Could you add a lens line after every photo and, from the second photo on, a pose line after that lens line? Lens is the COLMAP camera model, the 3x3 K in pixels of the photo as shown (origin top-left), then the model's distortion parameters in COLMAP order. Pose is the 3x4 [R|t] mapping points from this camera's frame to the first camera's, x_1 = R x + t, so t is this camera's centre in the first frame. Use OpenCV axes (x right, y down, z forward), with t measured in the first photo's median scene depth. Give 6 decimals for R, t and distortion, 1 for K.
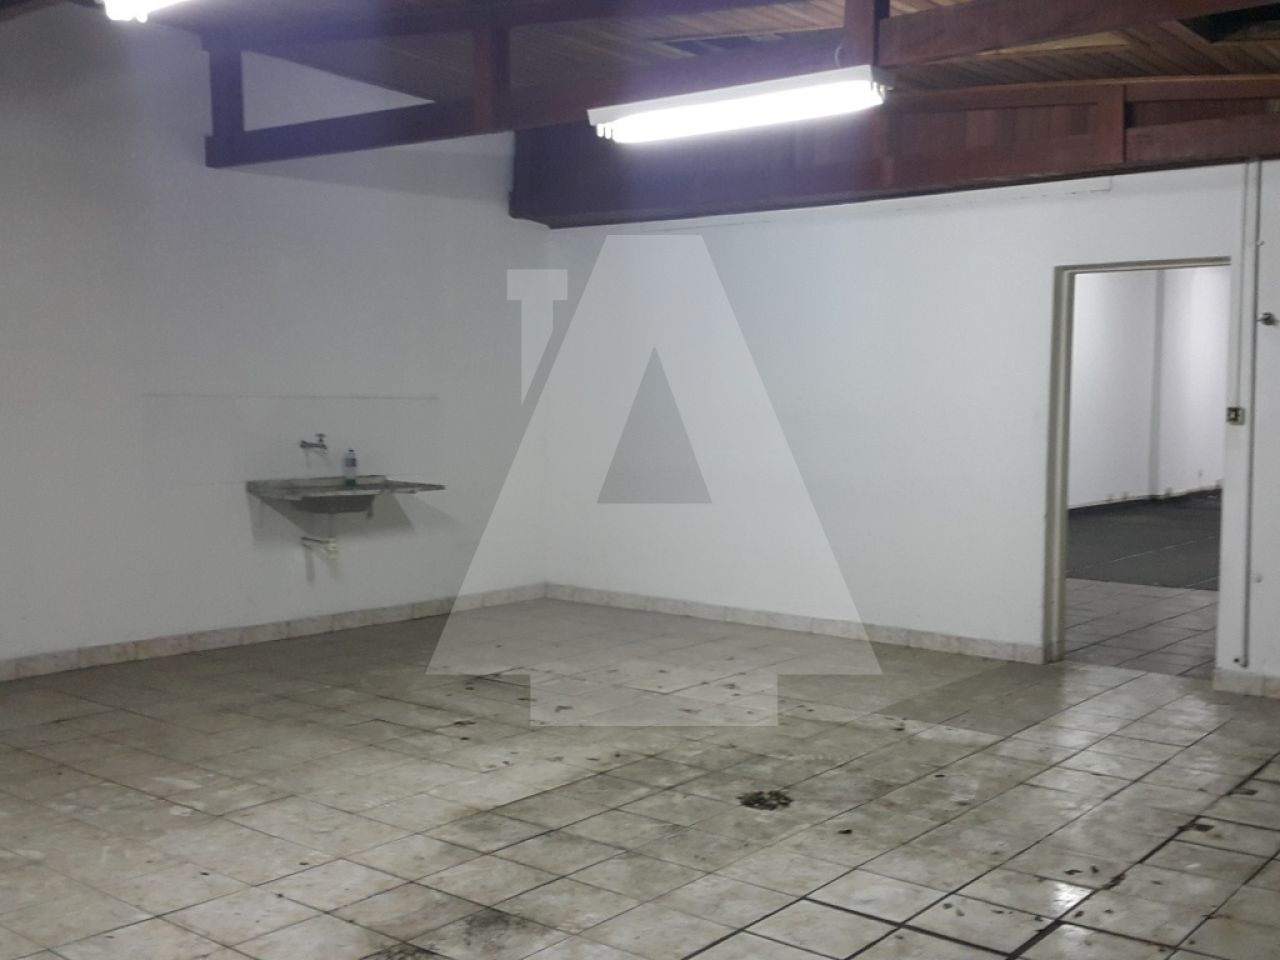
lens RADIAL K [[1339.3, 0, 640.0], [0, 1339.3, 480.0], [0, 0, 1]] dist [0.167151, -0.377777]
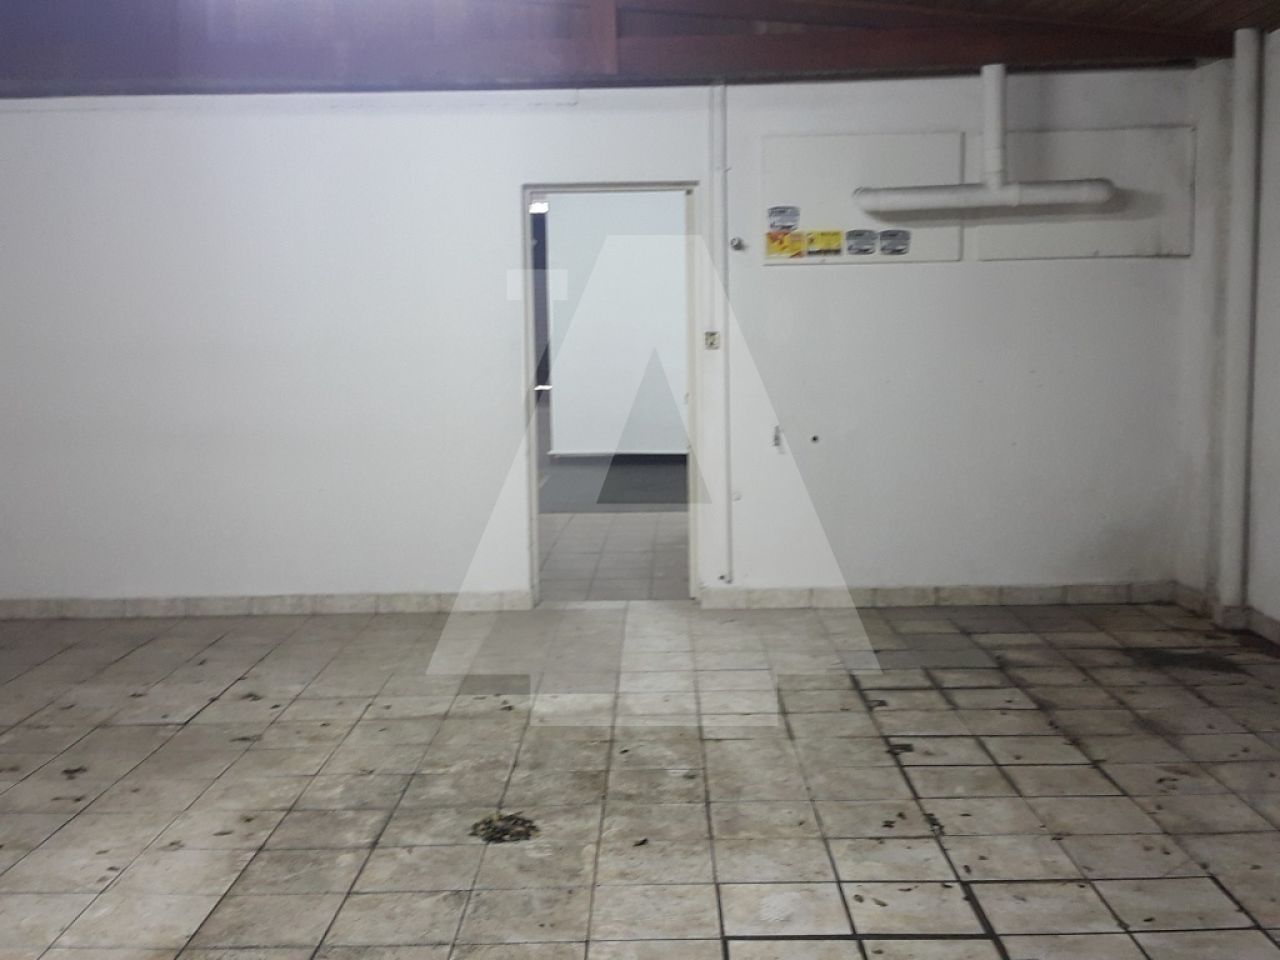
lens RADIAL K [[1339.3, 0, 640.0], [0, 1339.3, 480.0], [0, 0, 1]] dist [0.167151, -0.377777]
pose [[0.793533, -0.086408, 0.602361, -0.219994], [0.061580, 0.996188, 0.061777, -0.008037], [-0.605403, -0.011929, 0.795830, 0.230940]]
